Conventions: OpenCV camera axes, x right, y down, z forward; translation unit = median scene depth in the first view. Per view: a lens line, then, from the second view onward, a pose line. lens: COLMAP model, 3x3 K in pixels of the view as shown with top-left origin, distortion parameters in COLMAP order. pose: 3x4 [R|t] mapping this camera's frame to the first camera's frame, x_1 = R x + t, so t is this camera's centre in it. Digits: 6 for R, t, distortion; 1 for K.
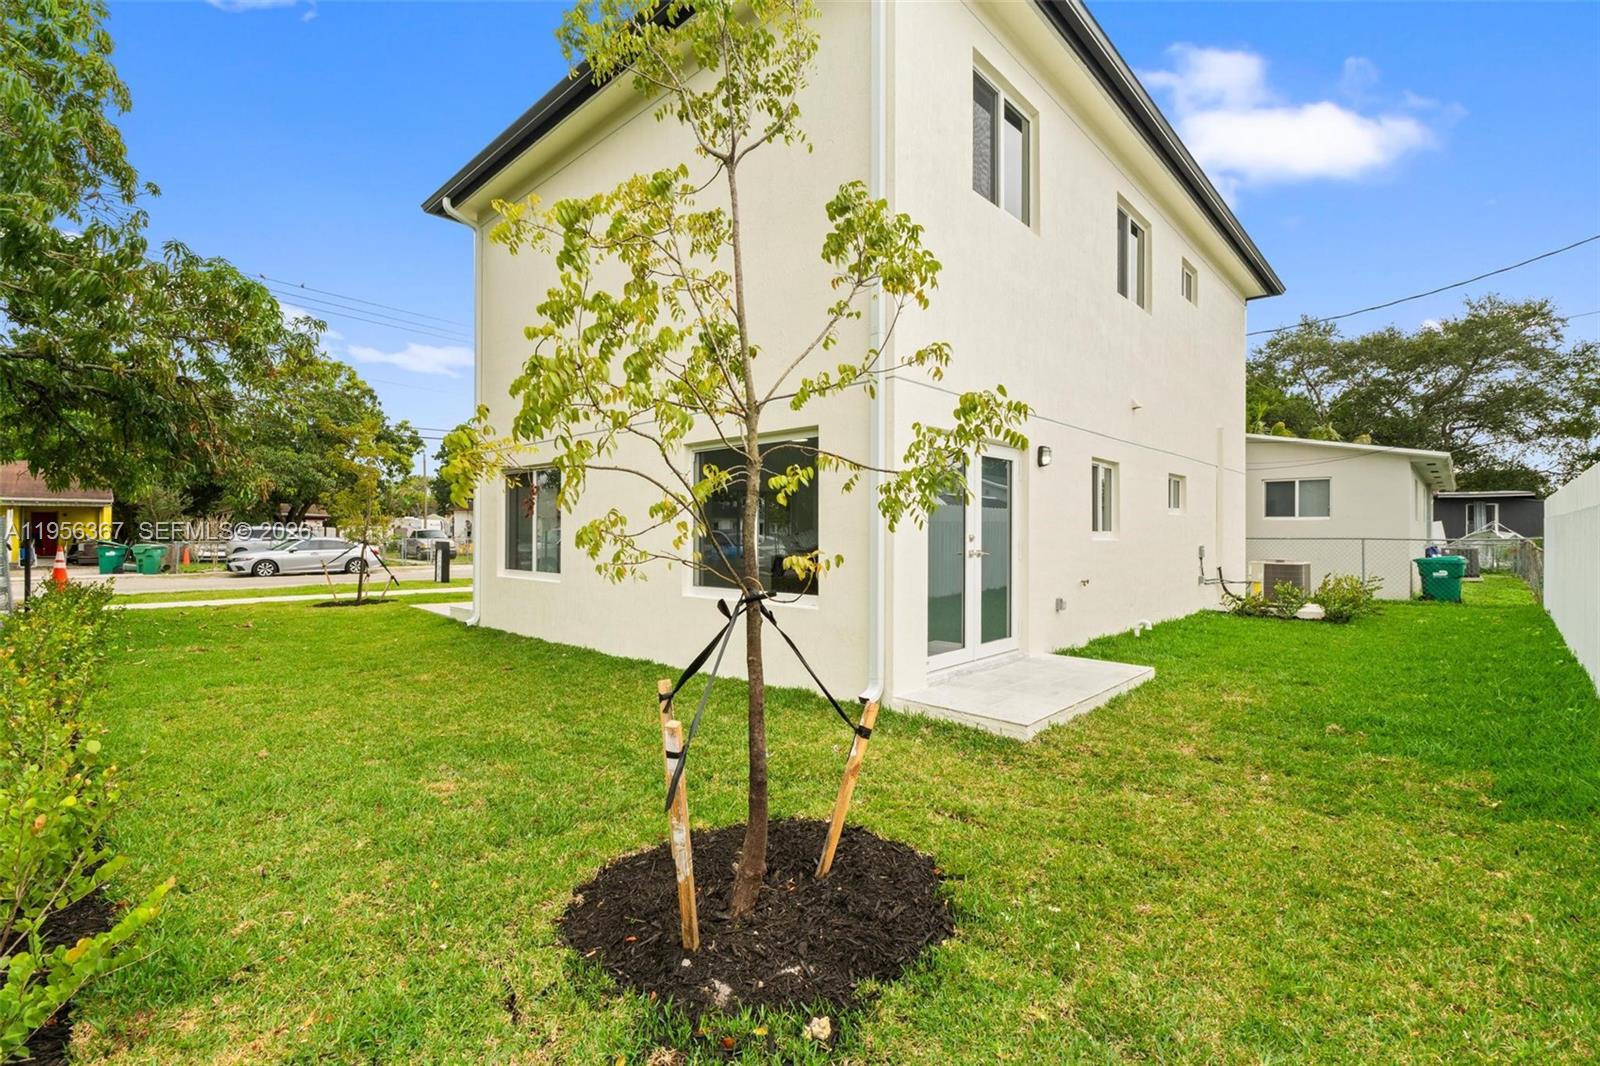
lens RADIAL K [[692.8, 0, 808.3], [0, 692.8, 541.1], [0, 0, 1]] dist [-0.002172, -0.000815]
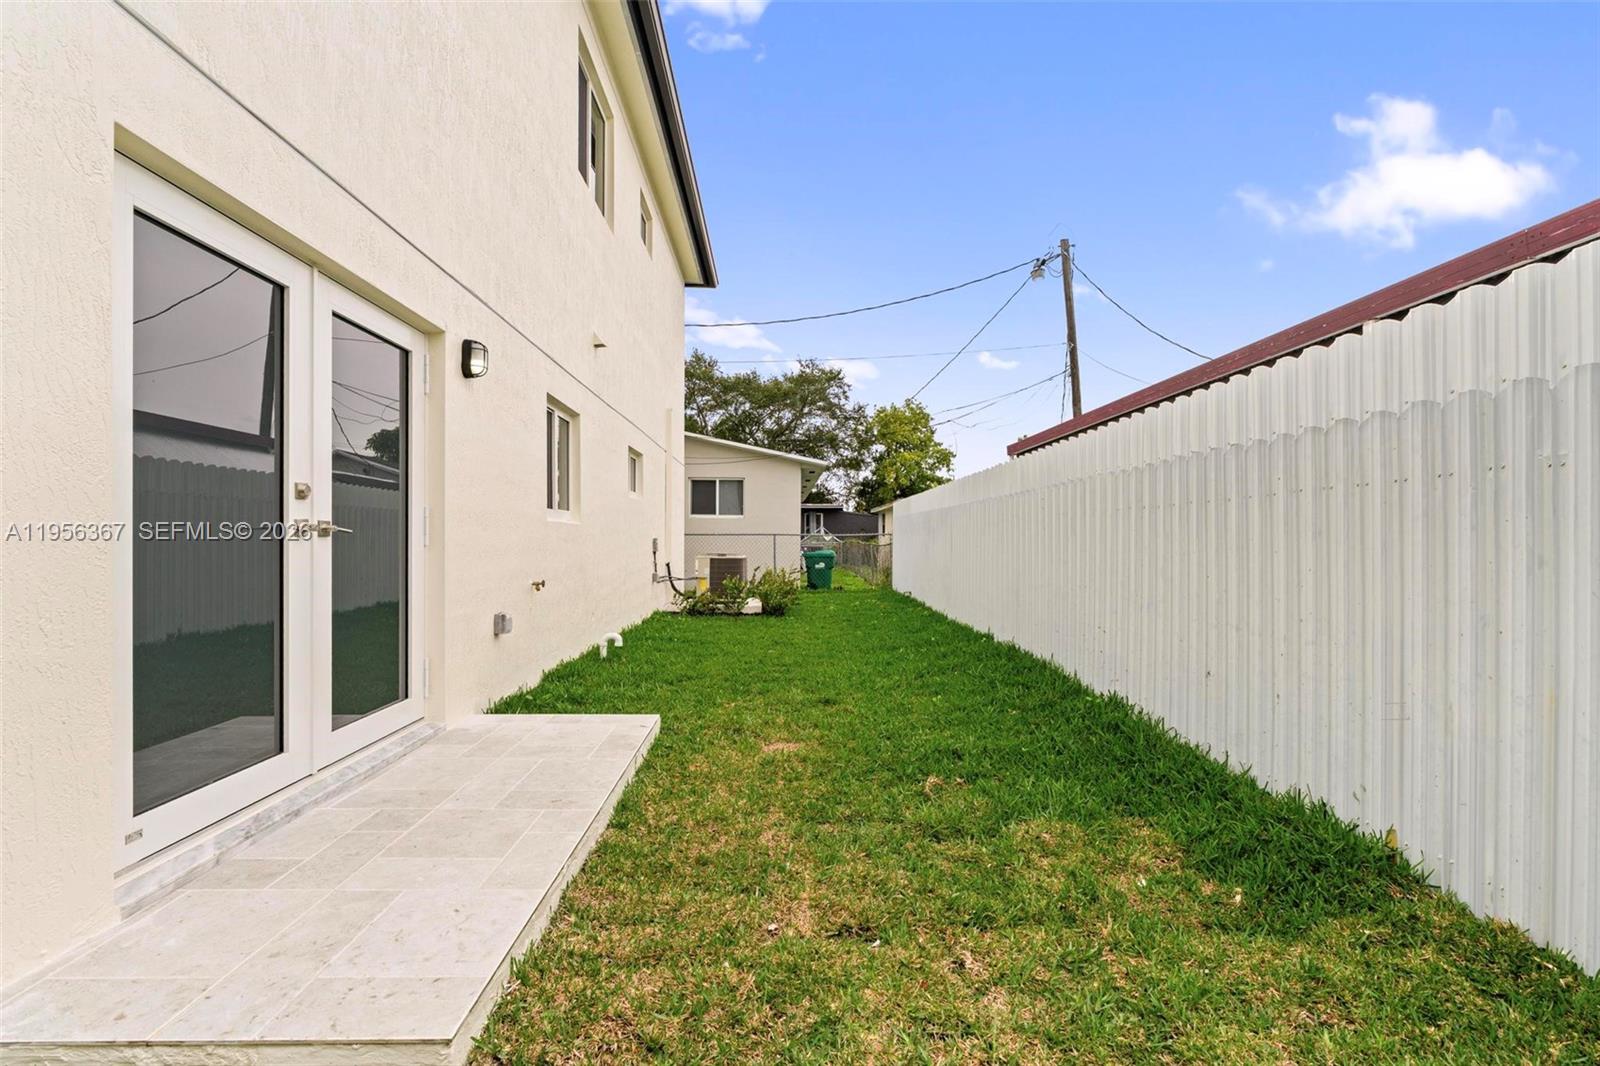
lens RADIAL K [[692.8, 0, 808.3], [0, 692.8, 541.1], [0, 0, 1]] dist [-0.002172, -0.000815]
pose [[0.697913, 0.000744, 0.716182, 0.075758], [0.004542, 0.999975, -0.005465, 0.015396], [-0.716168, 0.007067, 0.697892, 0.245097]]
